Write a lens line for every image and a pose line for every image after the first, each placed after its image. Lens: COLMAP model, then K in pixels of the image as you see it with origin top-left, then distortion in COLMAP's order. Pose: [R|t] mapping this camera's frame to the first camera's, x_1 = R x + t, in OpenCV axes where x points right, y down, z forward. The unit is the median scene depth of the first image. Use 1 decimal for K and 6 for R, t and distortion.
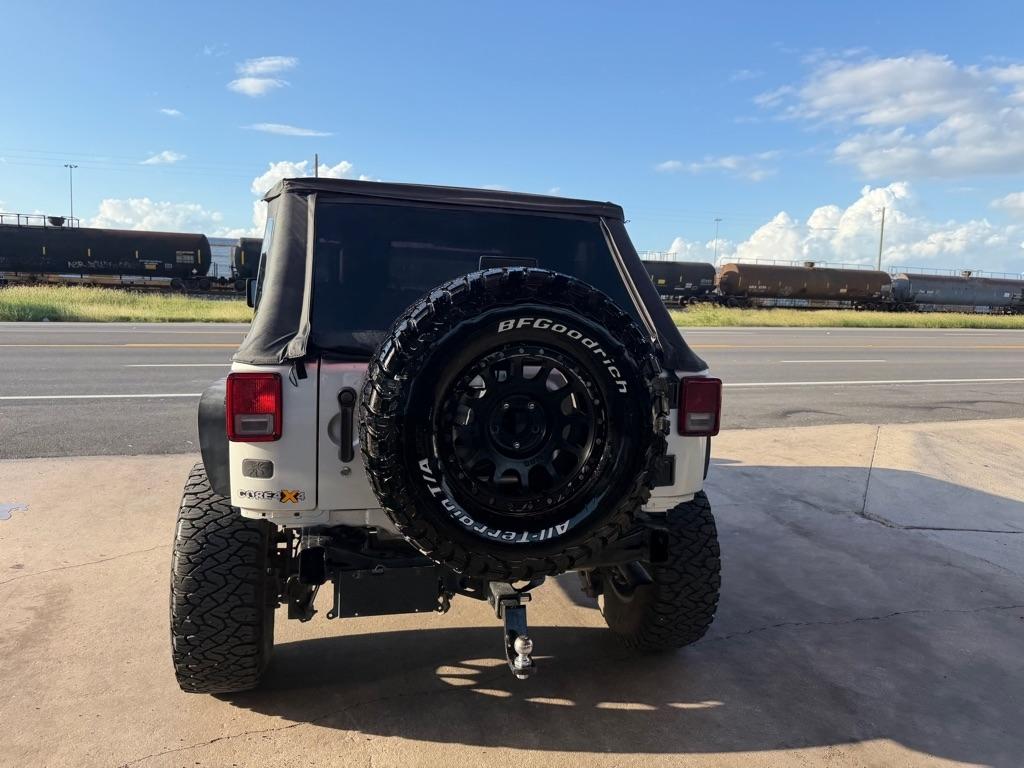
lens RADIAL K [[720.9, 0, 520.2], [0, 720.9, 383.6], [0, 0, 1]] dist [0.025285, -0.034476]
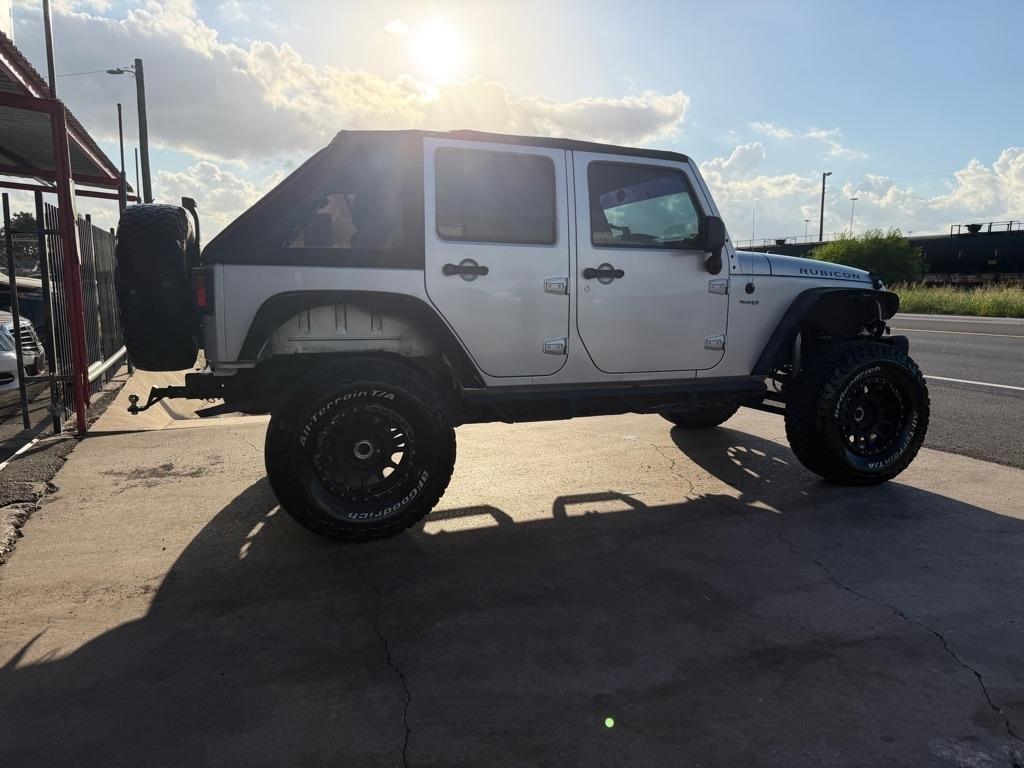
lens RADIAL K [[721.3, 0, 517.3], [0, 721.3, 392.3], [0, 0, 1]] dist [0.028121, -0.036028]
pose [[0.059582, 0.112754, -0.991835, 1.126047], [-0.124876, 0.986637, 0.104661, 0.005457], [0.990382, 0.117620, 0.072866, 1.048585]]
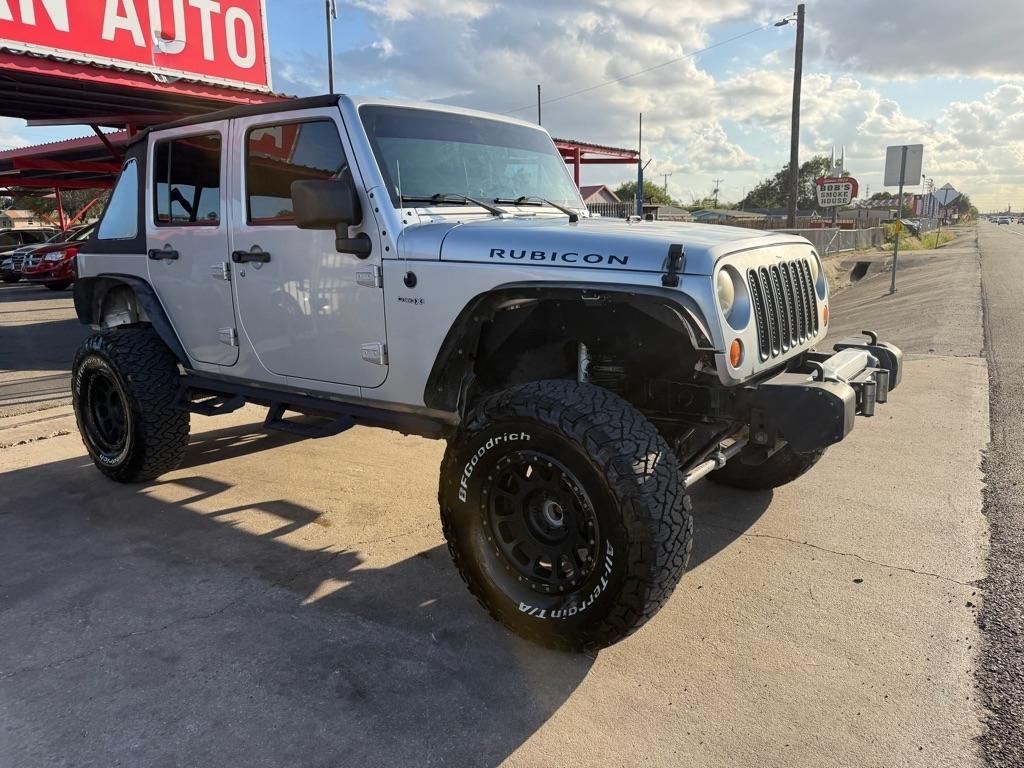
lens RADIAL K [[730.3, 0, 513.4], [0, 730.3, 372.5], [0, 0, 1]] dist [0.001443, -0.005758]
pose [[-0.791308, 0.097346, -0.603619, 0.375016], [-0.081564, 0.961613, 0.262006, -0.200693], [0.605953, 0.256561, -0.752992, 2.162470]]
